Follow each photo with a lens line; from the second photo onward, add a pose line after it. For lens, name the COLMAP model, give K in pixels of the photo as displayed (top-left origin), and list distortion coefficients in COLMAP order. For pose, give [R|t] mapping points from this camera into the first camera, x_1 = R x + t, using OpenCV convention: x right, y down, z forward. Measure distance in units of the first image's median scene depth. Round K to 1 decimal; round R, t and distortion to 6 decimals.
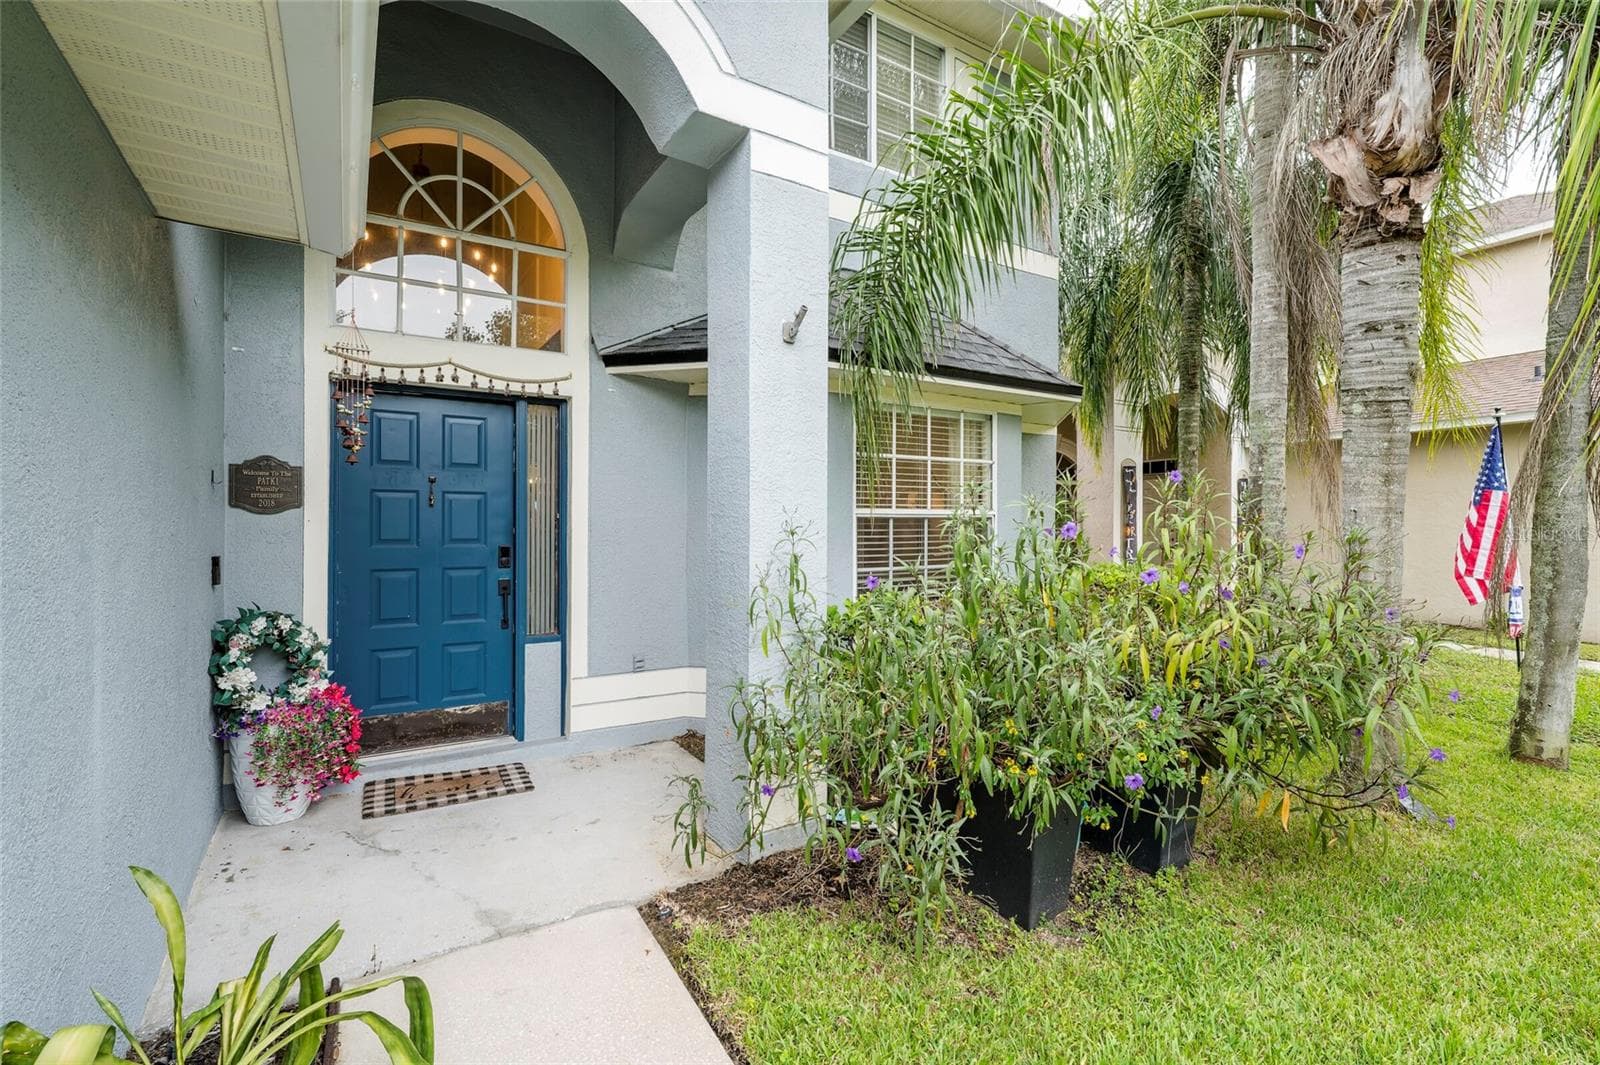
lens RADIAL K [[726.4, 0, 800.0], [0, 726.4, 532.5], [0, 0, 1]] dist [-0.000543, 0.000119]
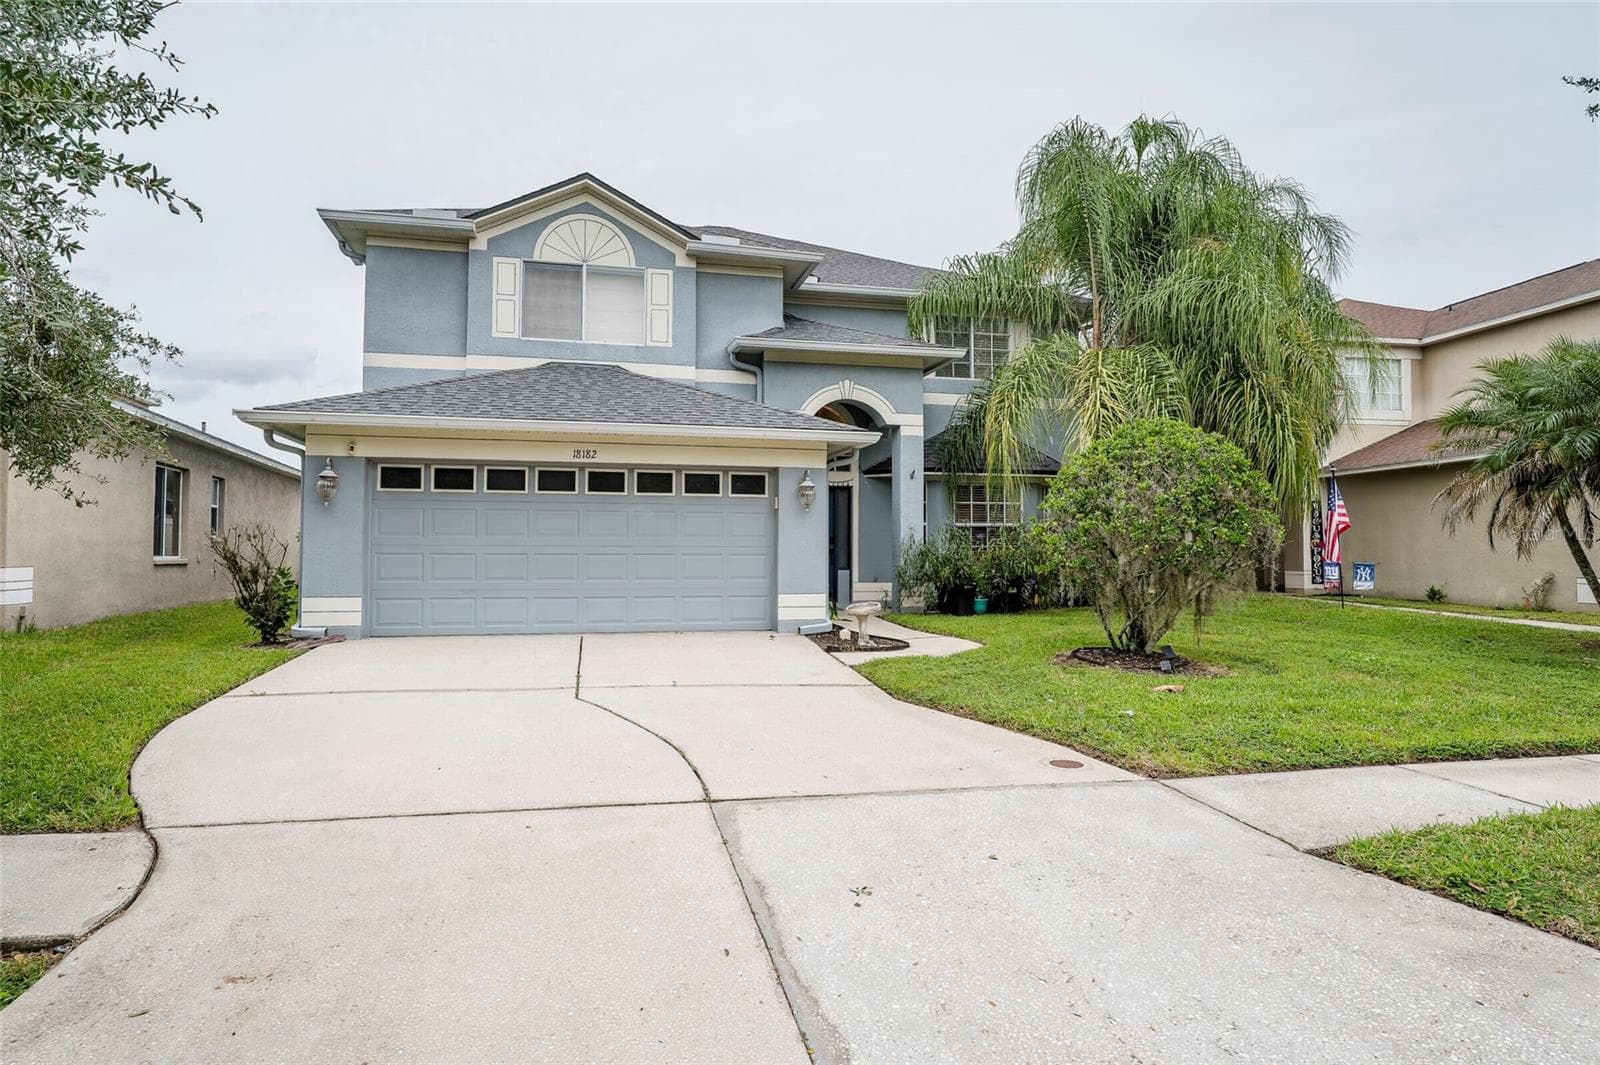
lens RADIAL K [[803.0, 0, 772.4], [0, 803.0, 522.5], [0, 0, 1]] dist [-0.000345, -0.000779]
pose [[0.931837, -0.015848, -0.362532, 0.569991], [-0.001242, 0.998901, -0.046860, 0.116304], [0.362876, 0.044116, 0.930793, -2.183035]]
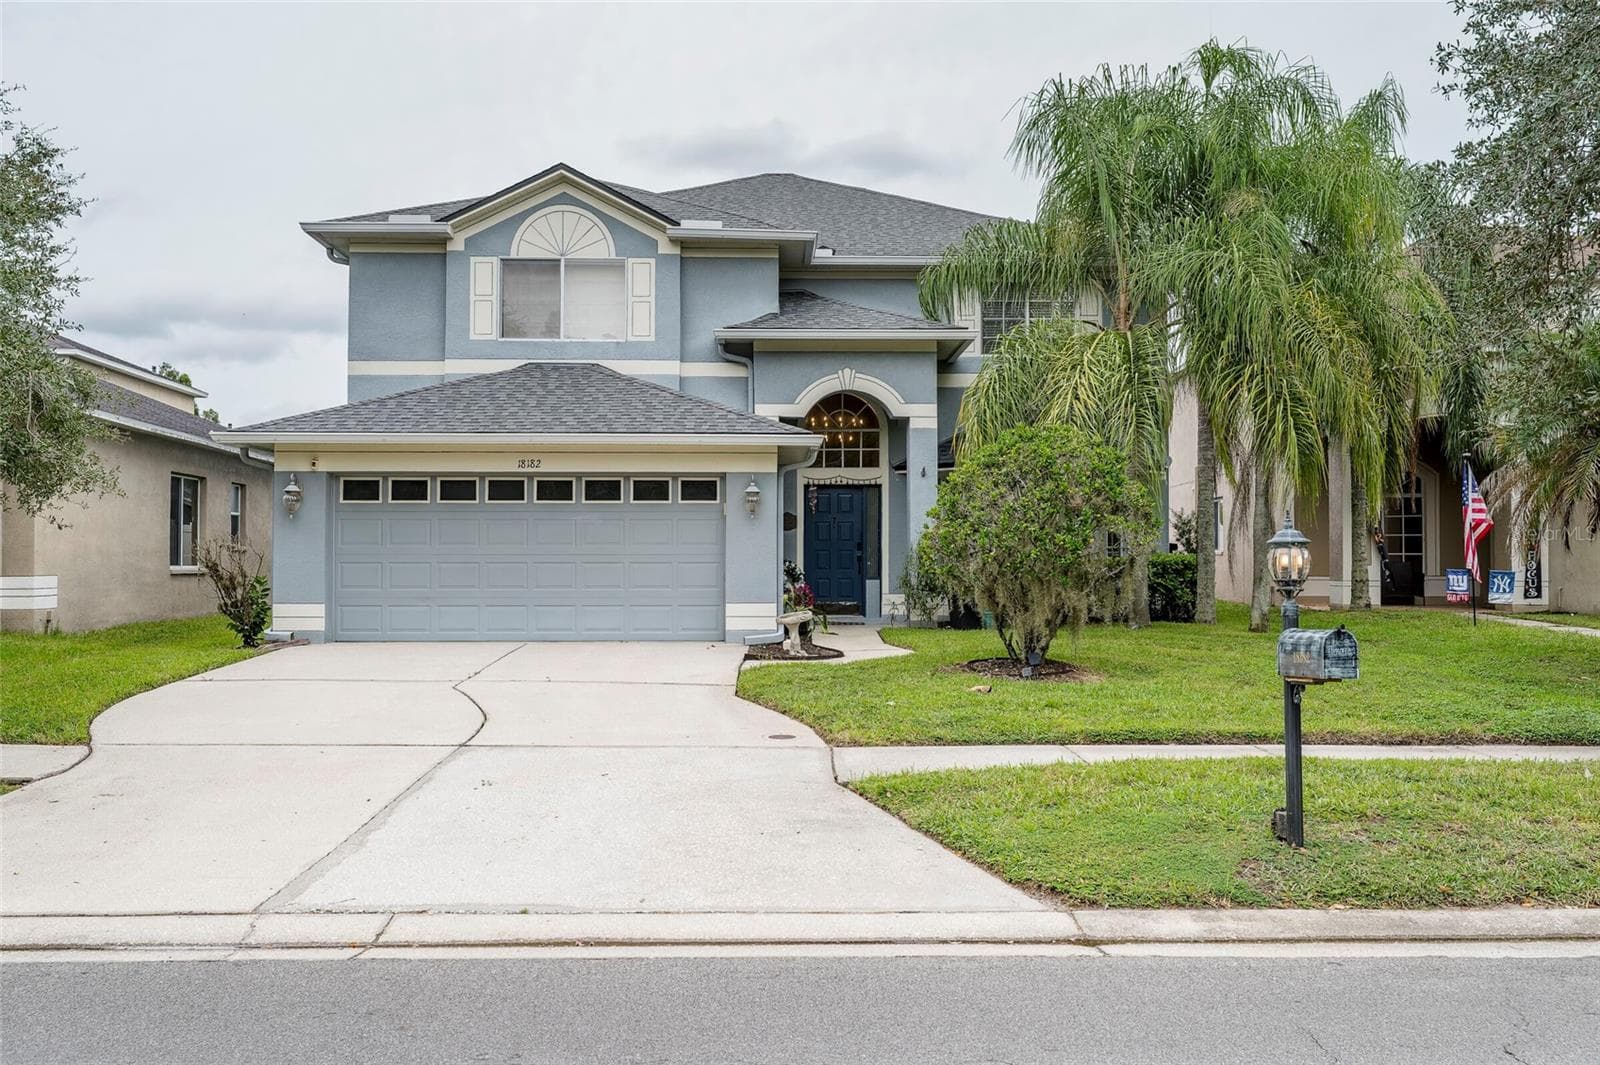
lens RADIAL K [[1095.5, 0, 800.0], [0, 1095.5, 532.5], [0, 0, 1]] dist [-0.004200, 0.003069]
pose [[0.855412, -0.018163, -0.517629, 1.472076], [0.000543, 0.999416, -0.034171, 0.120722], [0.517948, 0.028949, 0.854922, -2.517883]]
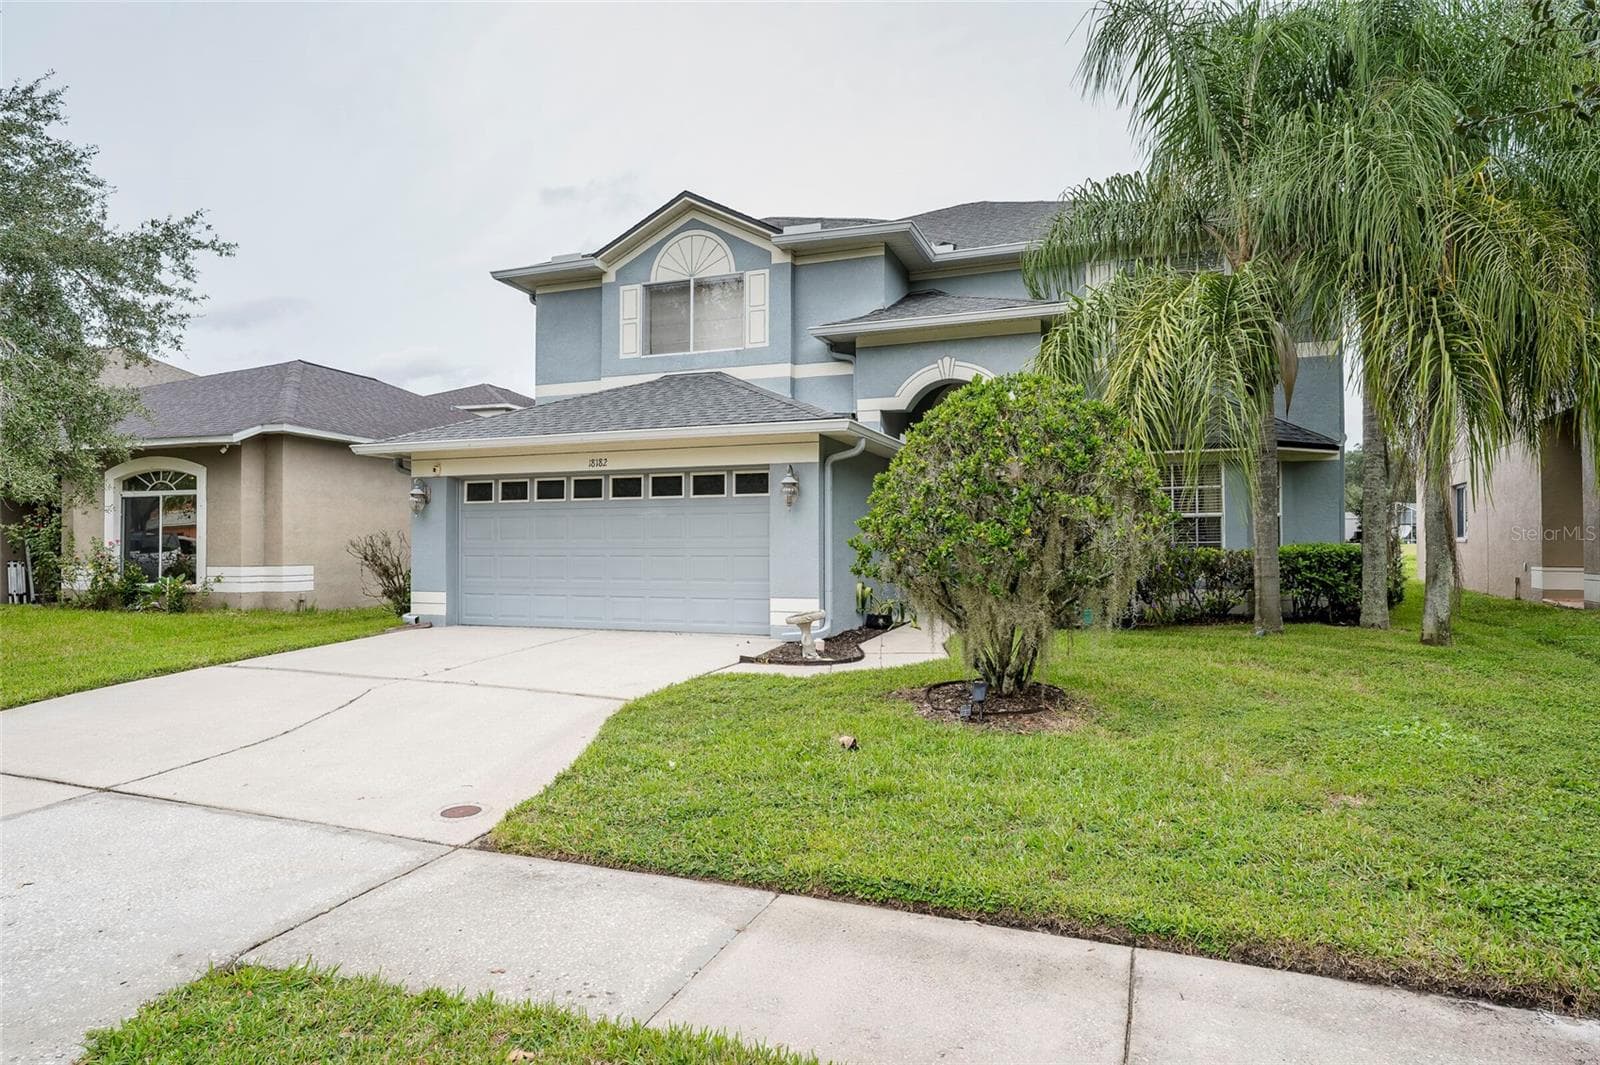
lens RADIAL K [[794.7, 0, 842.7], [0, 794.7, 533.9], [0, 0, 1]] dist [-0.003211, -0.000248]
pose [[0.630969, -0.019999, -0.775550, 1.515765], [0.000482, 0.999678, -0.025387, 0.095368], [0.775808, 0.015645, 0.630775, -1.272142]]
